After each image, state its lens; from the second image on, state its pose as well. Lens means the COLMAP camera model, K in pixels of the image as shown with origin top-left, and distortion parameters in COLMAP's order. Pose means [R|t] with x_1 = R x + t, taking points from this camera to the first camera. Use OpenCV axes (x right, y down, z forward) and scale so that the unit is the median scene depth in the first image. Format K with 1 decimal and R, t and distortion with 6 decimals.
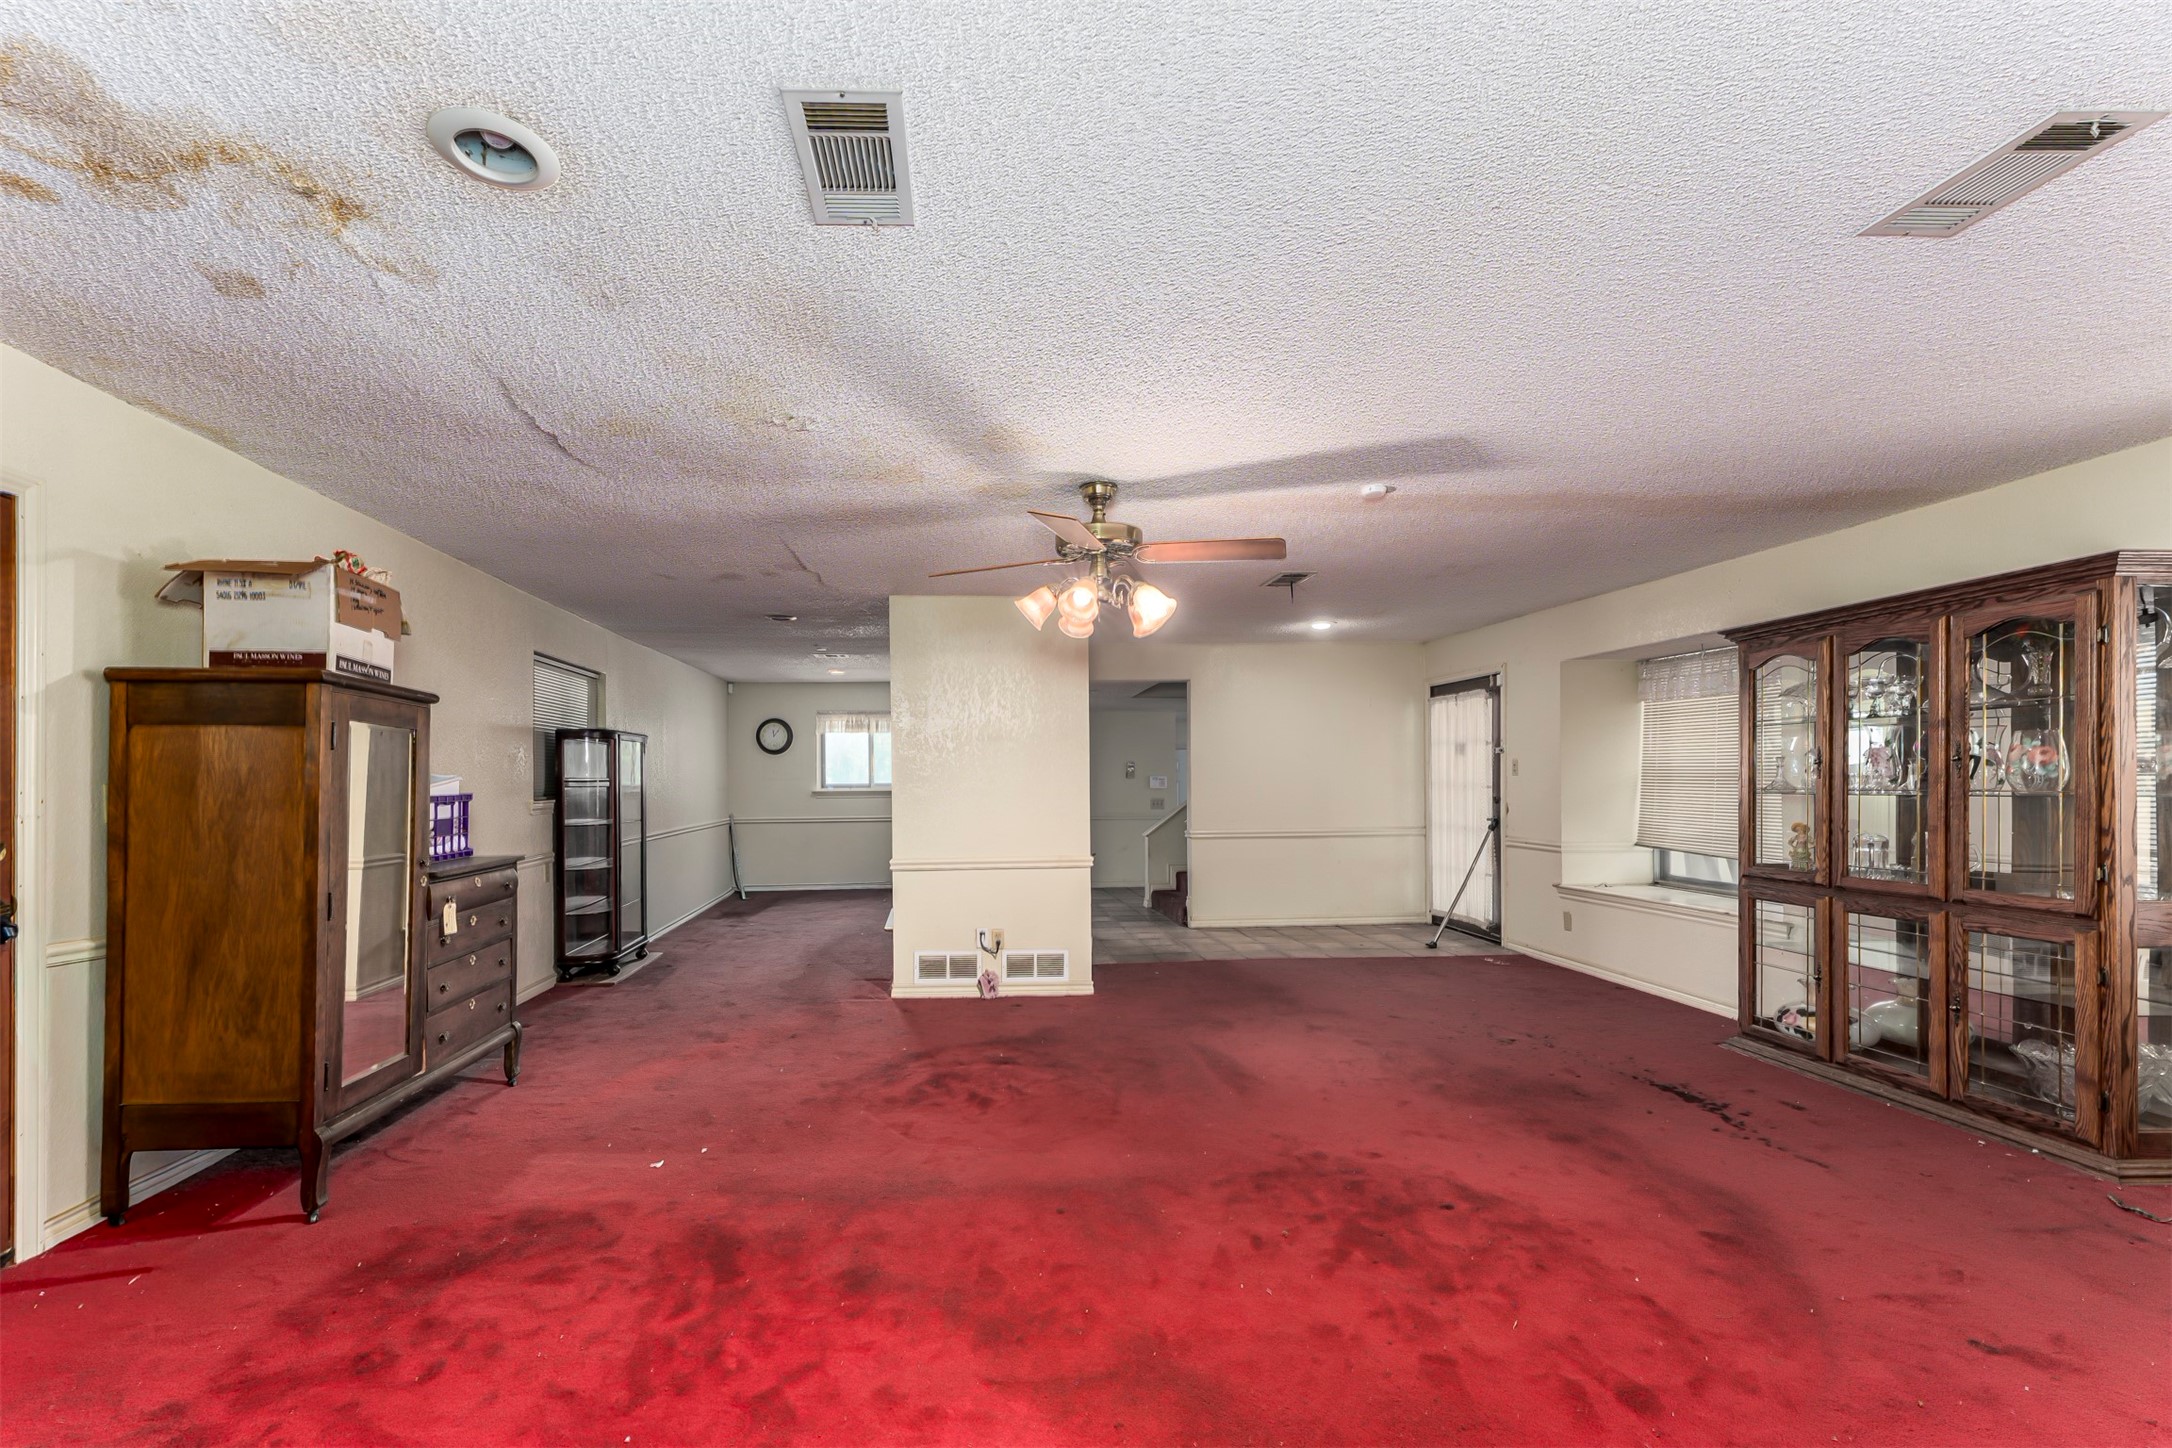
lens RADIAL K [[899.4, 0, 1078.7], [0, 899.4, 757.9], [0, 0, 1]] dist [0.002105, 0.000615]
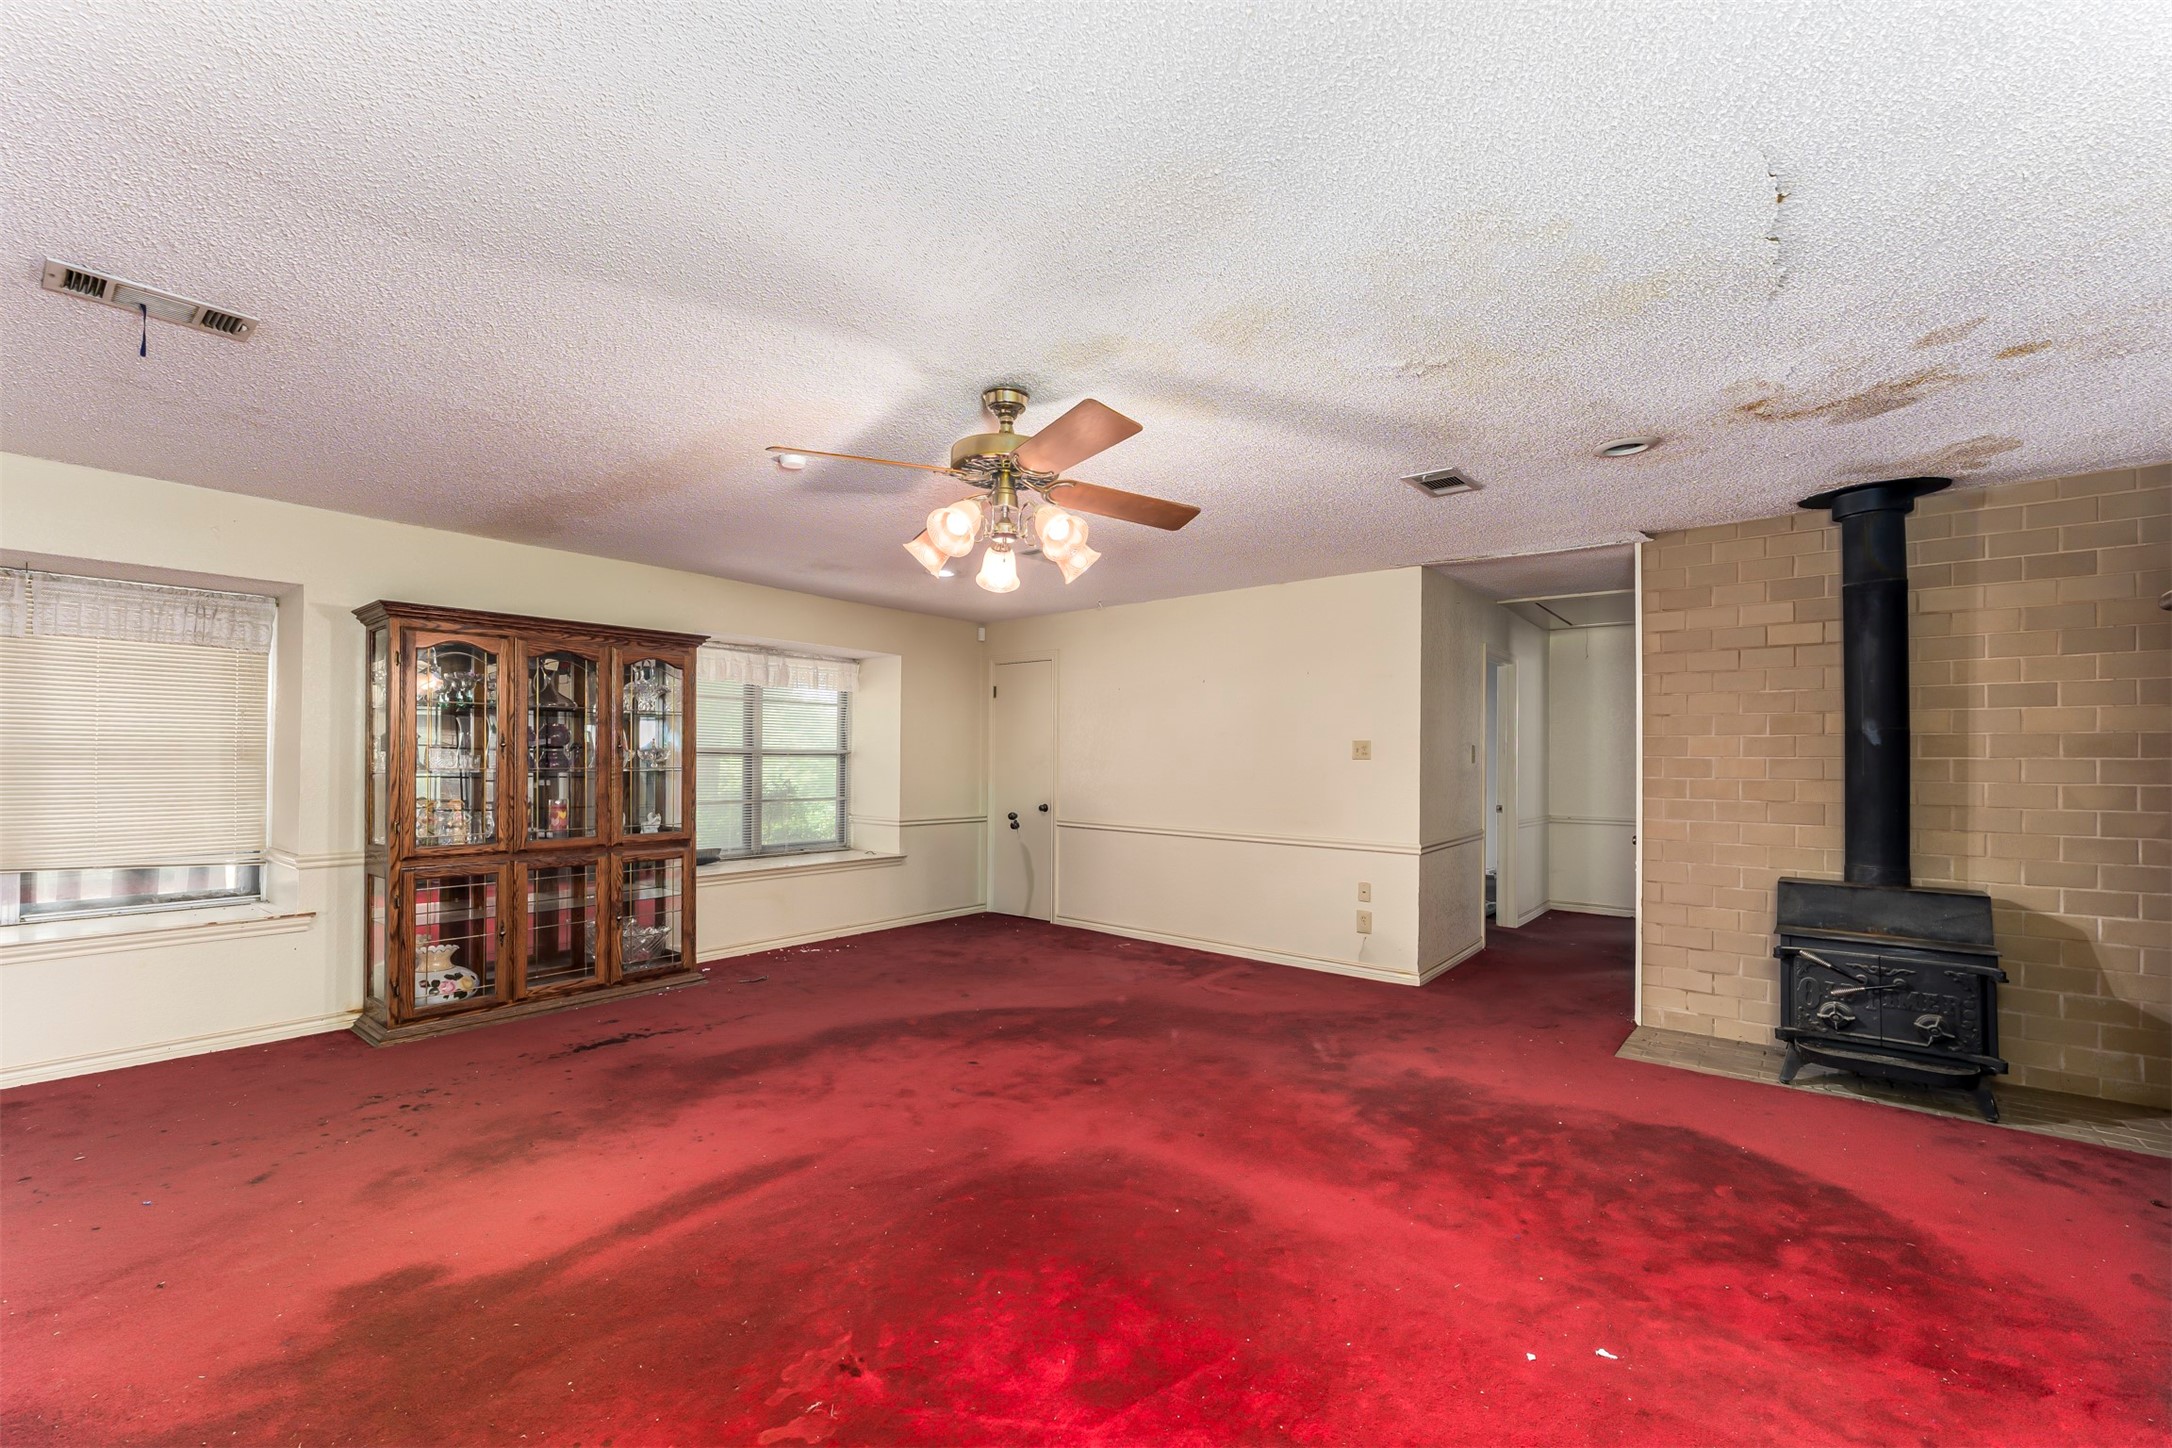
lens RADIAL K [[899.4, 0, 1078.7], [0, 899.4, 757.9], [0, 0, 1]] dist [0.002105, 0.000615]
pose [[-0.676670, -0.003284, 0.736279, -0.552123], [-0.027268, 0.999416, -0.020602, 0.029082], [-0.735782, -0.034018, -0.676364, 1.356801]]
